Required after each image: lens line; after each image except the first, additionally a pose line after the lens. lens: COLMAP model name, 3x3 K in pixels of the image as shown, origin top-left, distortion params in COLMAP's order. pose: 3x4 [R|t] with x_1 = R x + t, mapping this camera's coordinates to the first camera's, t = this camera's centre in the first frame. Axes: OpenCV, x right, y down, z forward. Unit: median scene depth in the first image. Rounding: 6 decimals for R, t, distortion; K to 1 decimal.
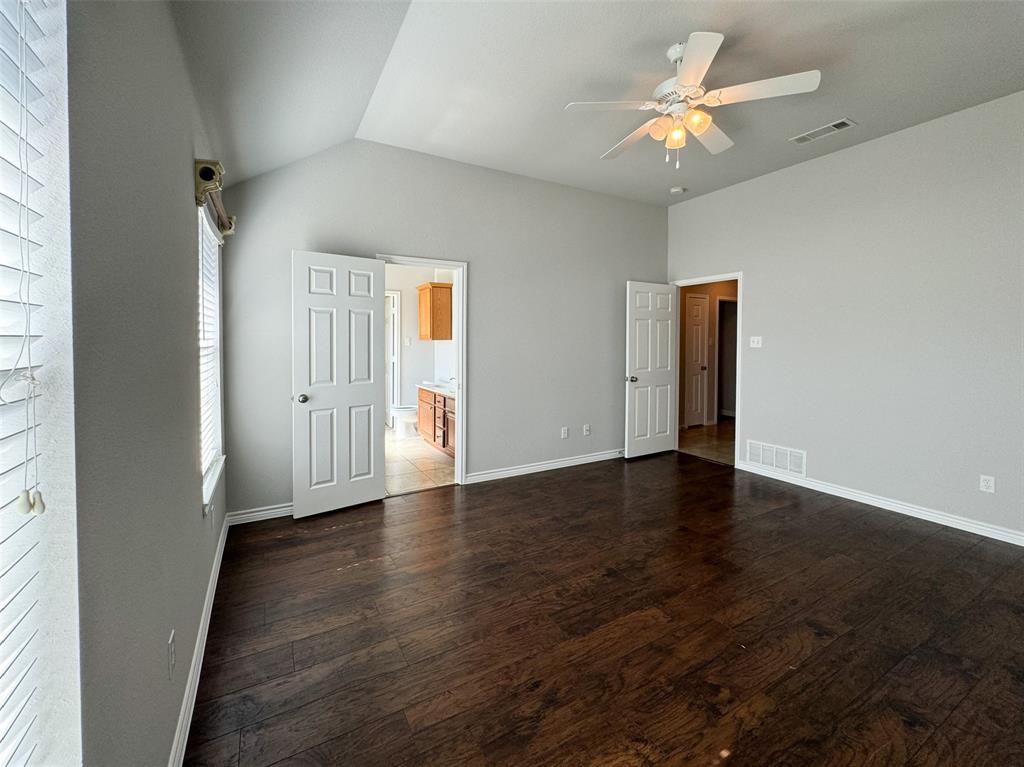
lens RADIAL K [[412.1, 0, 477.7], [0, 412.1, 381.0], [0, 0, 1]] dist [0.000771, 0.000176]
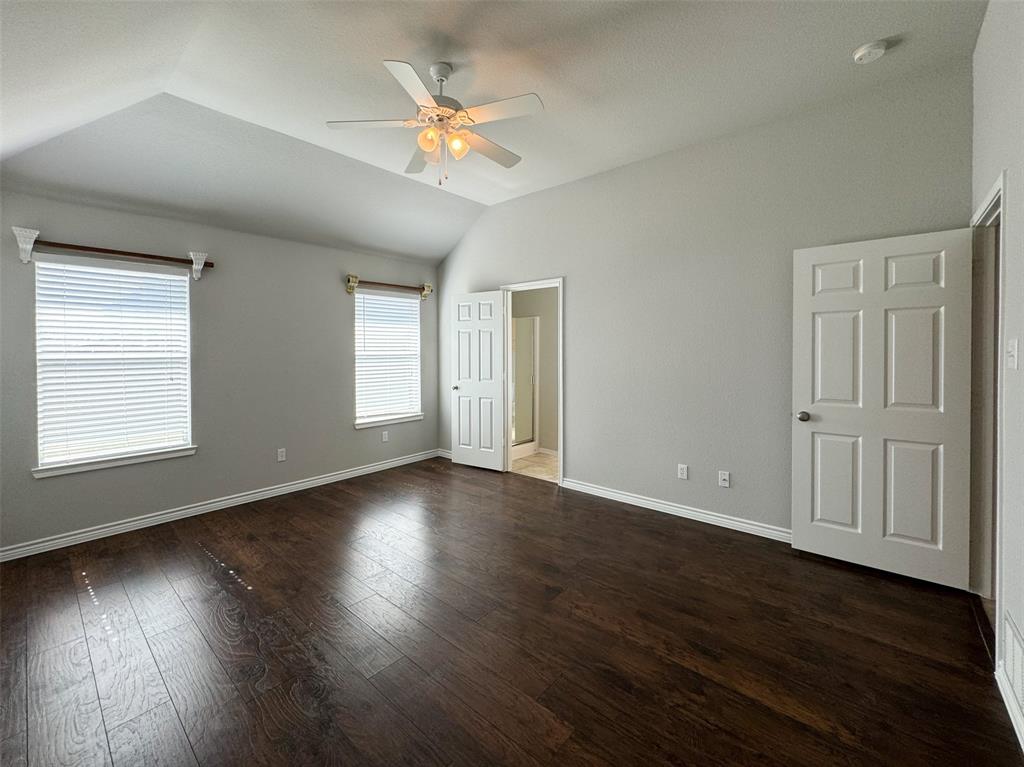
lens RADIAL K [[421.6, 0, 512.8], [0, 421.6, 396.6], [0, 0, 1]] dist [-0.002408, 0.000029]
pose [[0.369187, 0.097792, -0.924196, 0.802355], [-0.087824, 0.993669, 0.070061, -0.039463], [0.925196, 0.055301, 0.375438, 0.410135]]
